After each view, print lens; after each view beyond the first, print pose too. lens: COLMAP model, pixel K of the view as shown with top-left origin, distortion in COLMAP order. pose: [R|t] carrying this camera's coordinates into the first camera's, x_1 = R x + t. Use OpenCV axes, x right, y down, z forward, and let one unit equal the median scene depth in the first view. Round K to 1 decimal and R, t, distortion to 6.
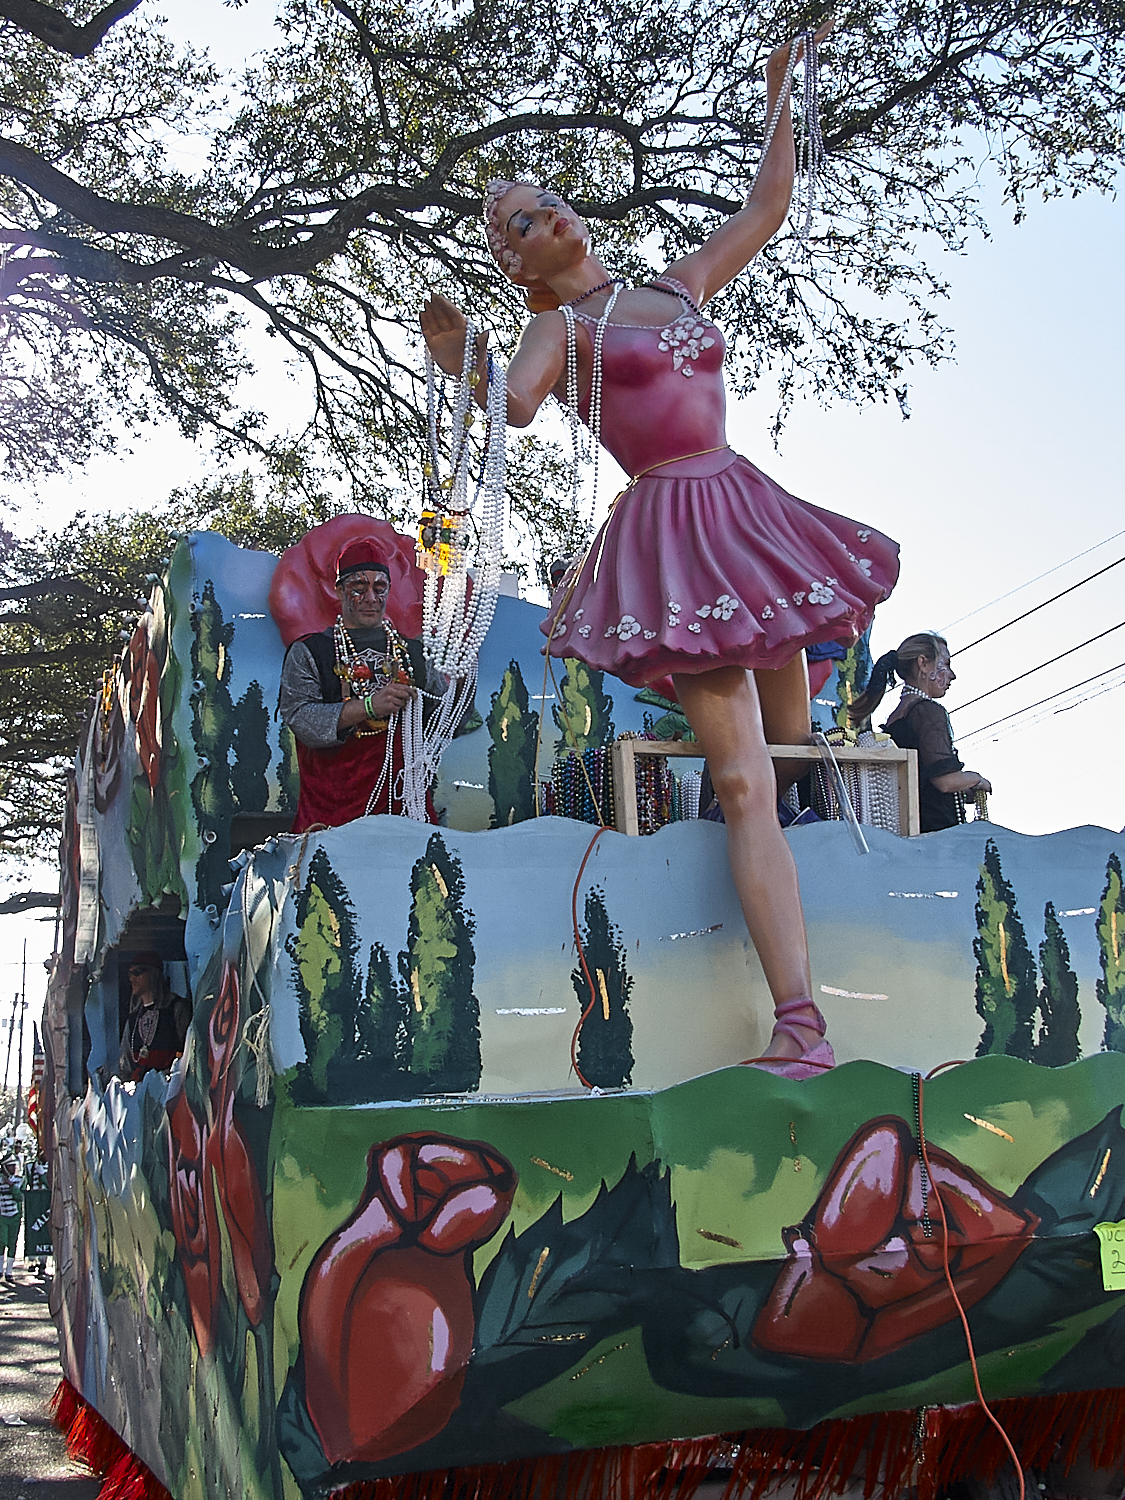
lens RADIAL K [[1564.4, 0, 562.5], [0, 1564.4, 750.0], [0, 0, 1]] dist [-0.170957, -0.007342]
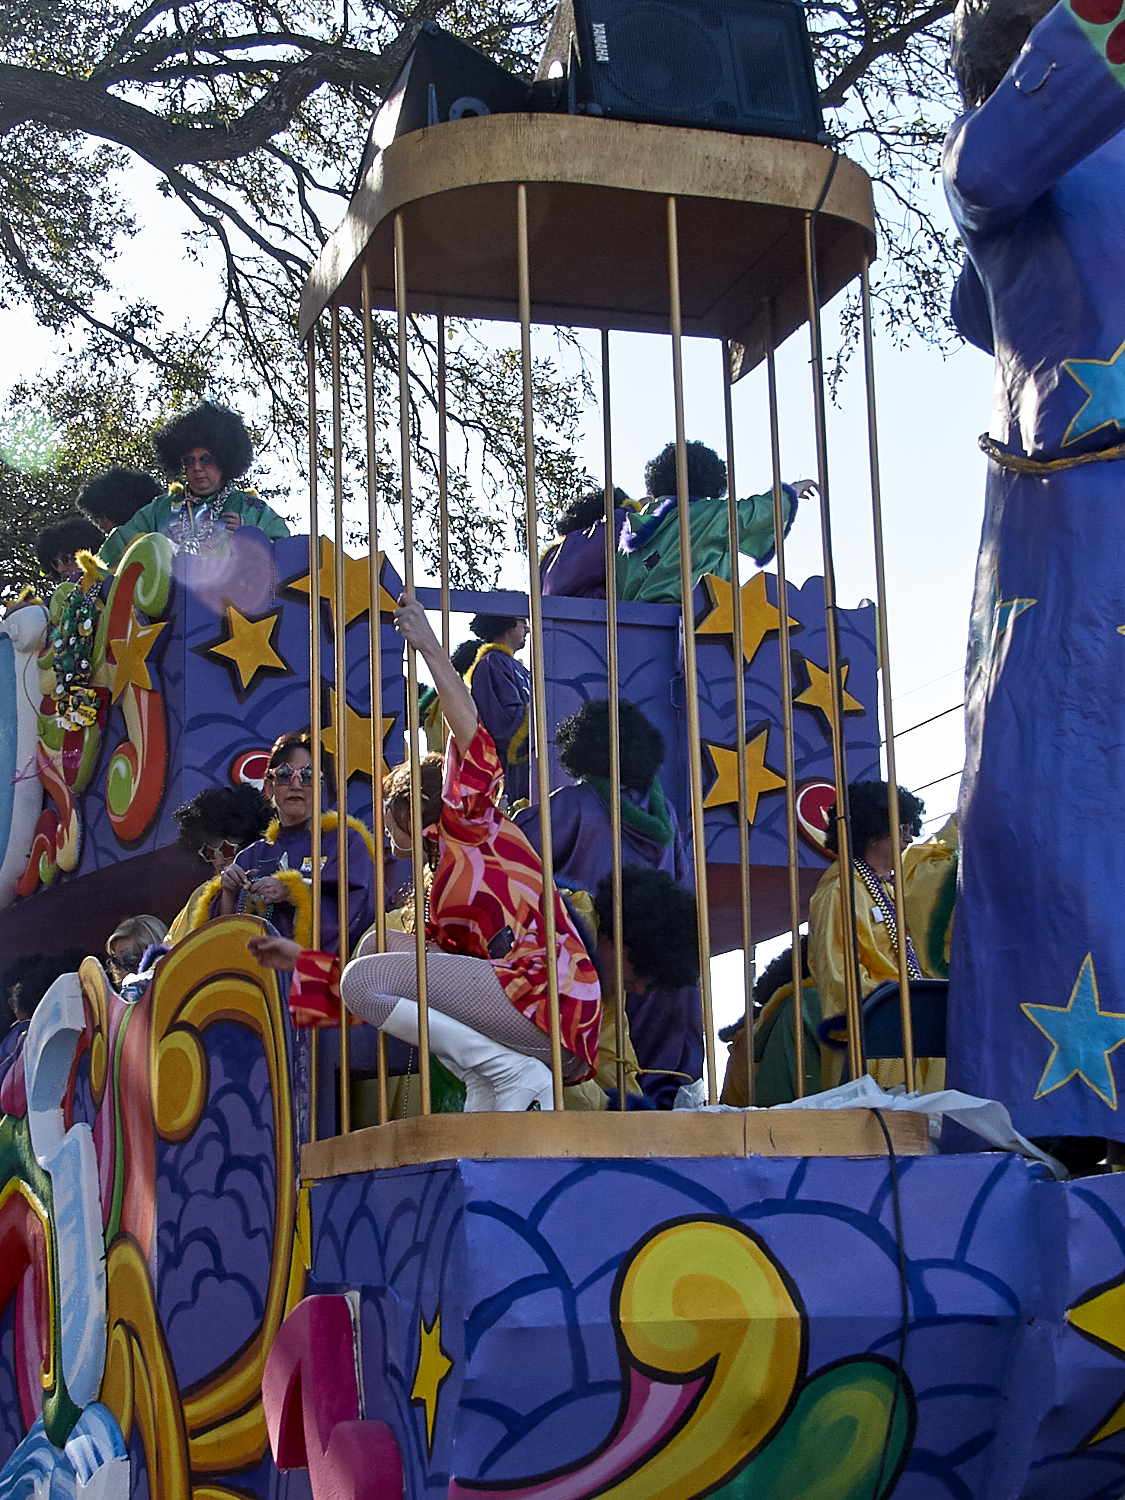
lens RADIAL K [[2418.8, 0, 562.5], [0, 2418.8, 750.0], [0, 0, 1]] dist [-0.020594, 0.080252]
pose [[0.999433, 0.028787, 0.017459, -0.011513], [-0.029224, 0.999252, 0.025331, -0.039040], [-0.016717, -0.025827, 0.999527, -0.174686]]
